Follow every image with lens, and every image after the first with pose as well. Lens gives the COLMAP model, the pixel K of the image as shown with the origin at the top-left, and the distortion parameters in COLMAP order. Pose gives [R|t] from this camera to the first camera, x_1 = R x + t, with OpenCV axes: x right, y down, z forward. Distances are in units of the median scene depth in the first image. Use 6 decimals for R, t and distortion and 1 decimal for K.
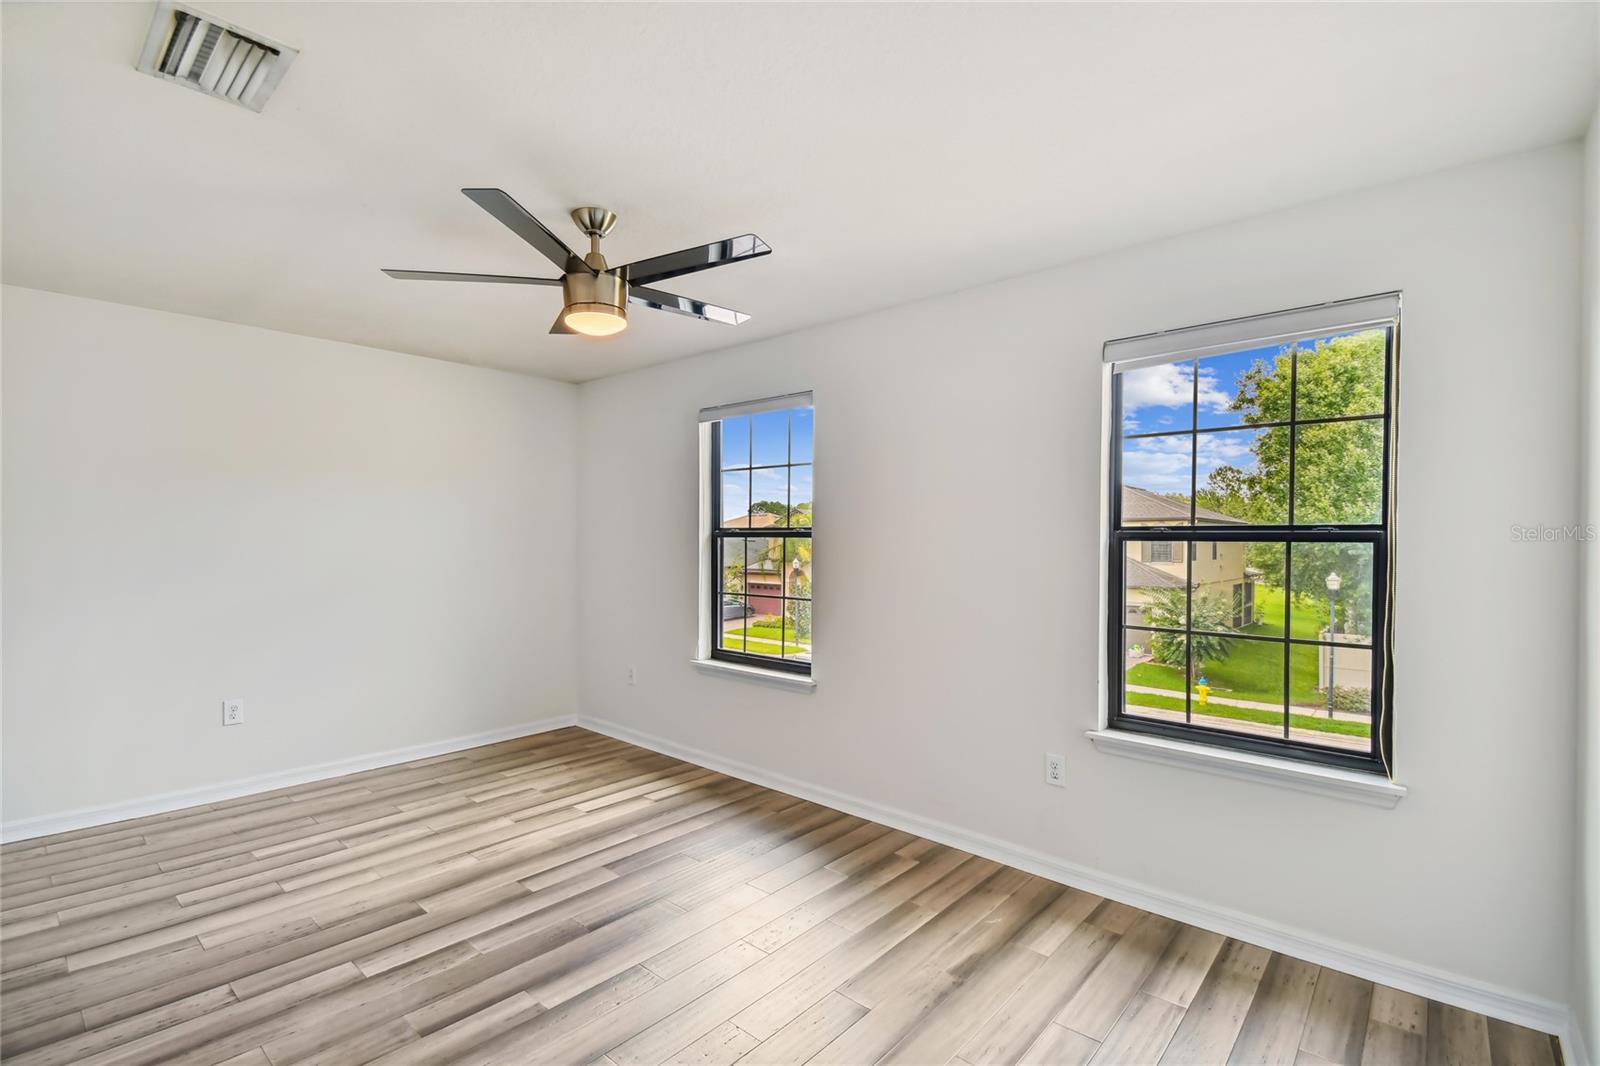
lens RADIAL K [[725.8, 0, 775.9], [0, 725.8, 550.1], [0, 0, 1]] dist [-0.005227, -0.005697]
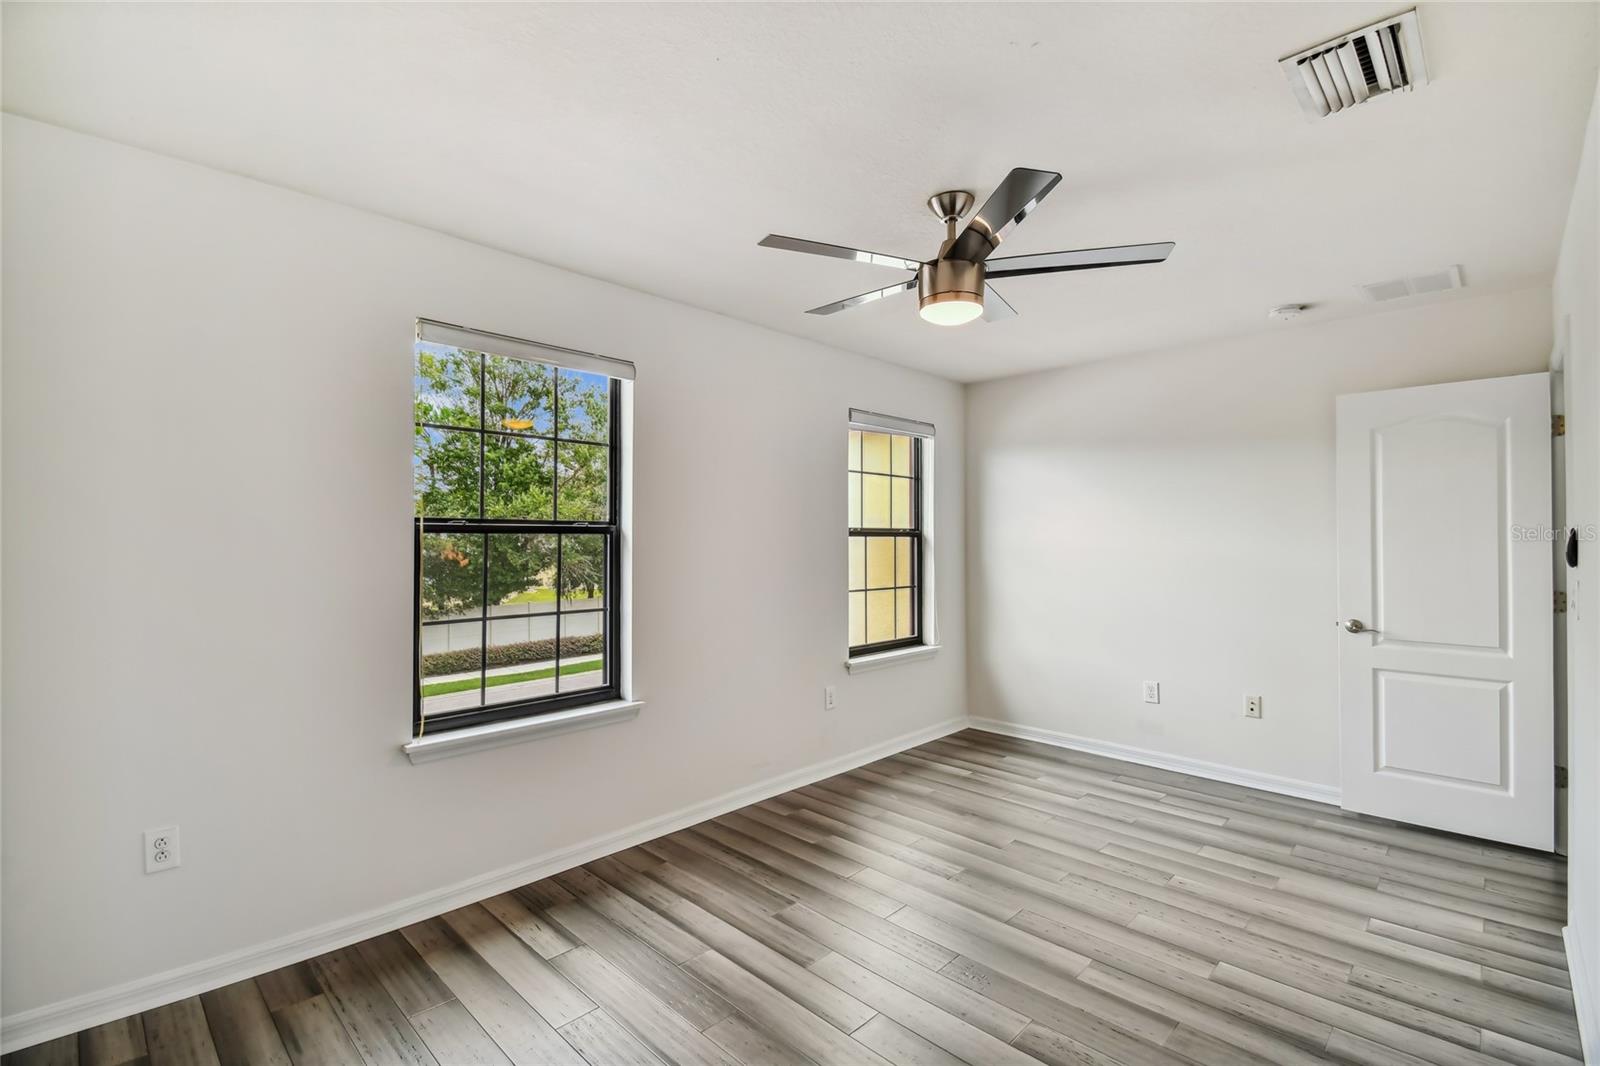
lens RADIAL K [[725.8, 0, 801.8], [0, 725.8, 520.1], [0, 0, 1]] dist [-0.005227, -0.005697]
pose [[0.031086, 0.012677, 0.999436, -1.139421], [0.014428, 0.999810, -0.013130, -0.030735], [-0.999413, 0.014828, 0.030897, 1.097267]]
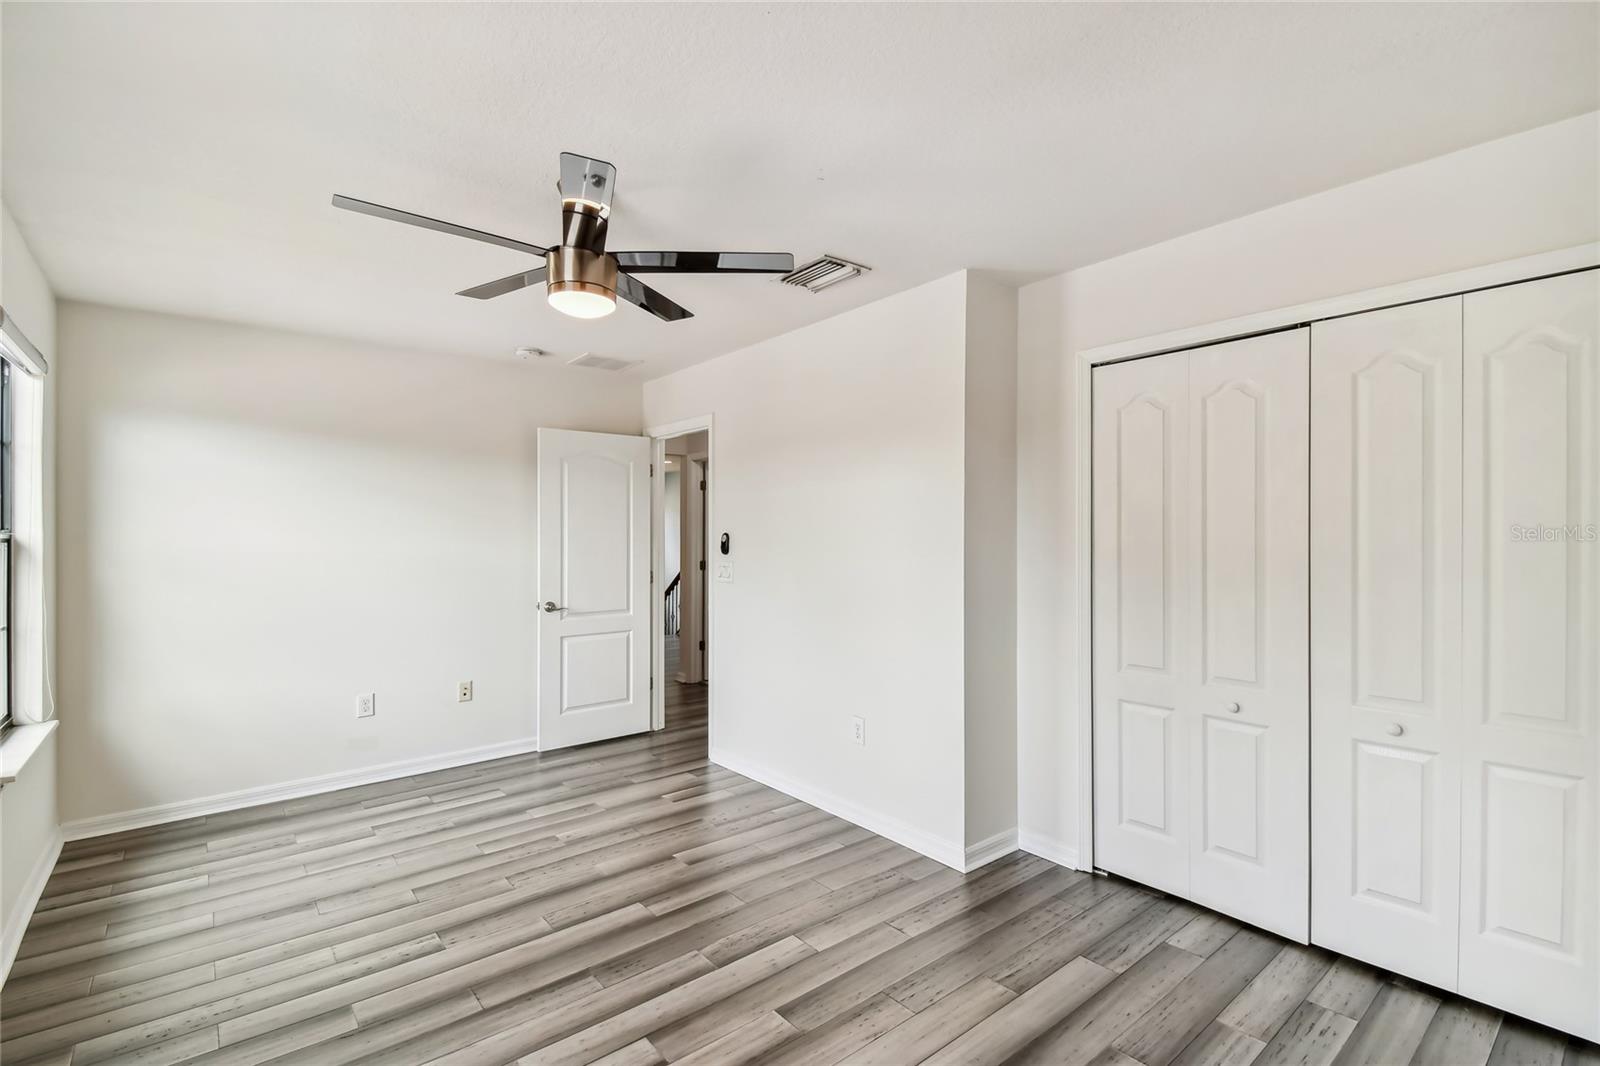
lens RADIAL K [[725.8, 0, 799.6], [0, 725.8, 529.9], [0, 0, 1]] dist [-0.005227, -0.005697]
pose [[-0.990322, 0.004838, 0.138703, -0.612932], [0.006540, 0.999909, 0.011817, -0.039297], [-0.138634, 0.012610, -0.990263, 1.751113]]
